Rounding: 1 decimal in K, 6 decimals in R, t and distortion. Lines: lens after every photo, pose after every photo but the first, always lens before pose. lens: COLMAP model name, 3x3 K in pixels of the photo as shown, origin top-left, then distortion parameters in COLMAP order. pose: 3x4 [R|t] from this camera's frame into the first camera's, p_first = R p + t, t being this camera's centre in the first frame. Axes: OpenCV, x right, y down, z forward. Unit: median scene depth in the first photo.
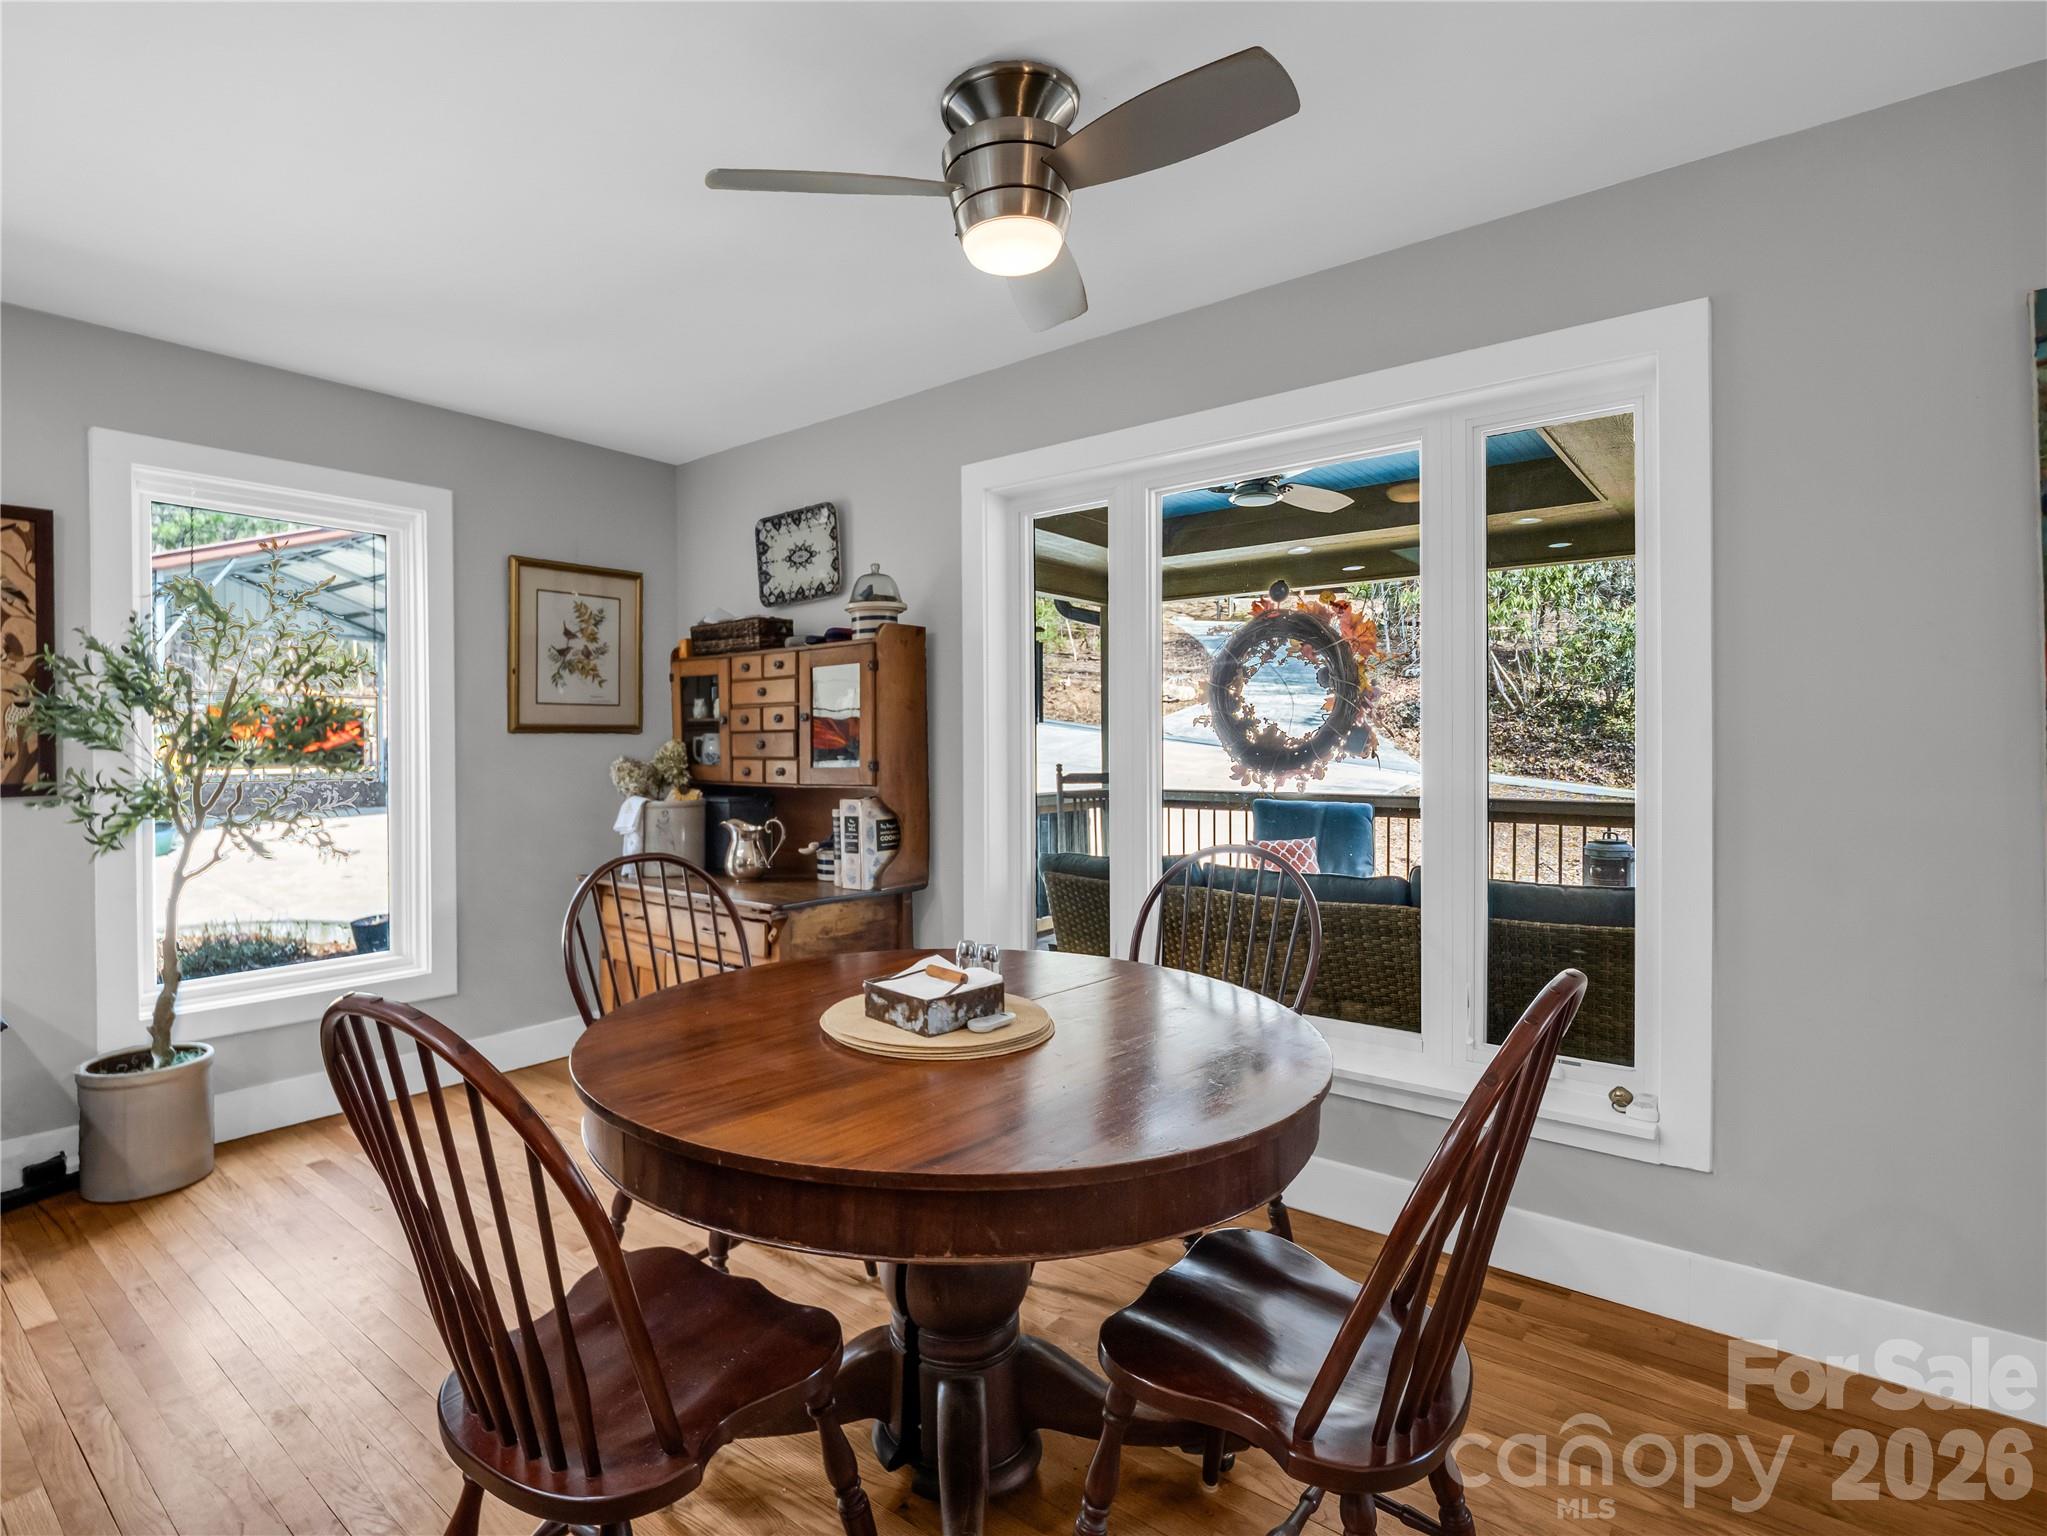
lens RADIAL K [[1021.6, 0, 953.0], [0, 1021.6, 750.6], [0, 0, 1]] dist [-0.002463, -0.000259]
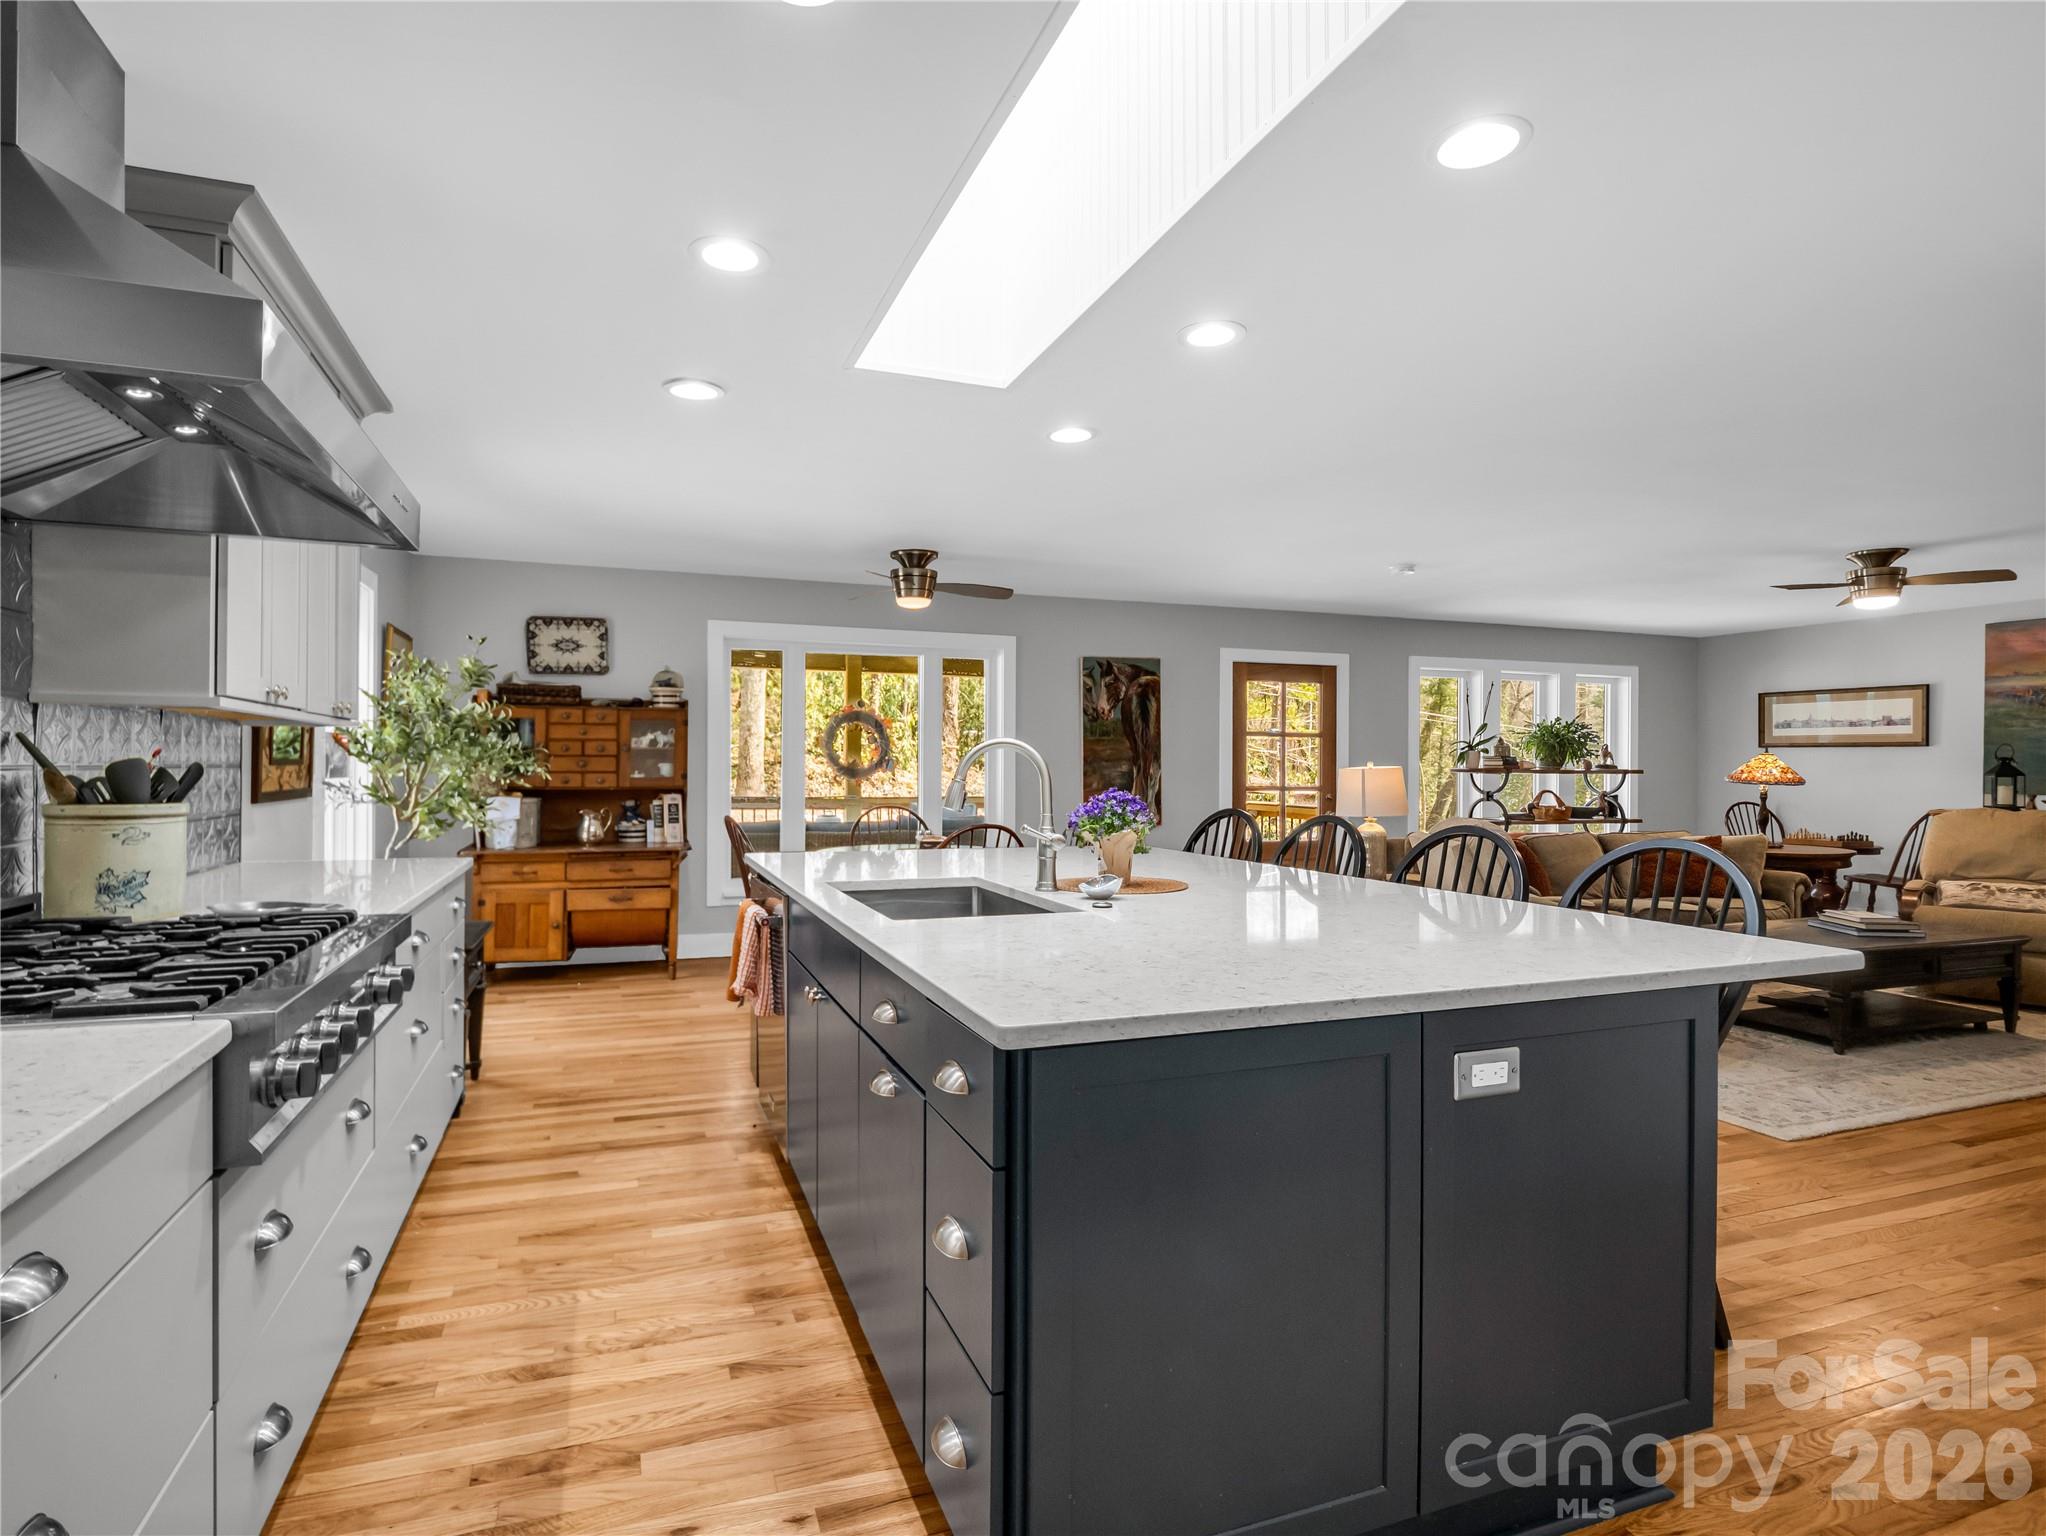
lens RADIAL K [[1024.9, 0, 965.5], [0, 1024.9, 761.7], [0, 0, 1]] dist [0.000048, -0.000116]
pose [[0.511533, 0.011146, 0.859191, -1.242855], [-0.002801, 0.999932, -0.011304, 0.006866], [-0.859259, 0.003376, 0.511530, -0.359678]]
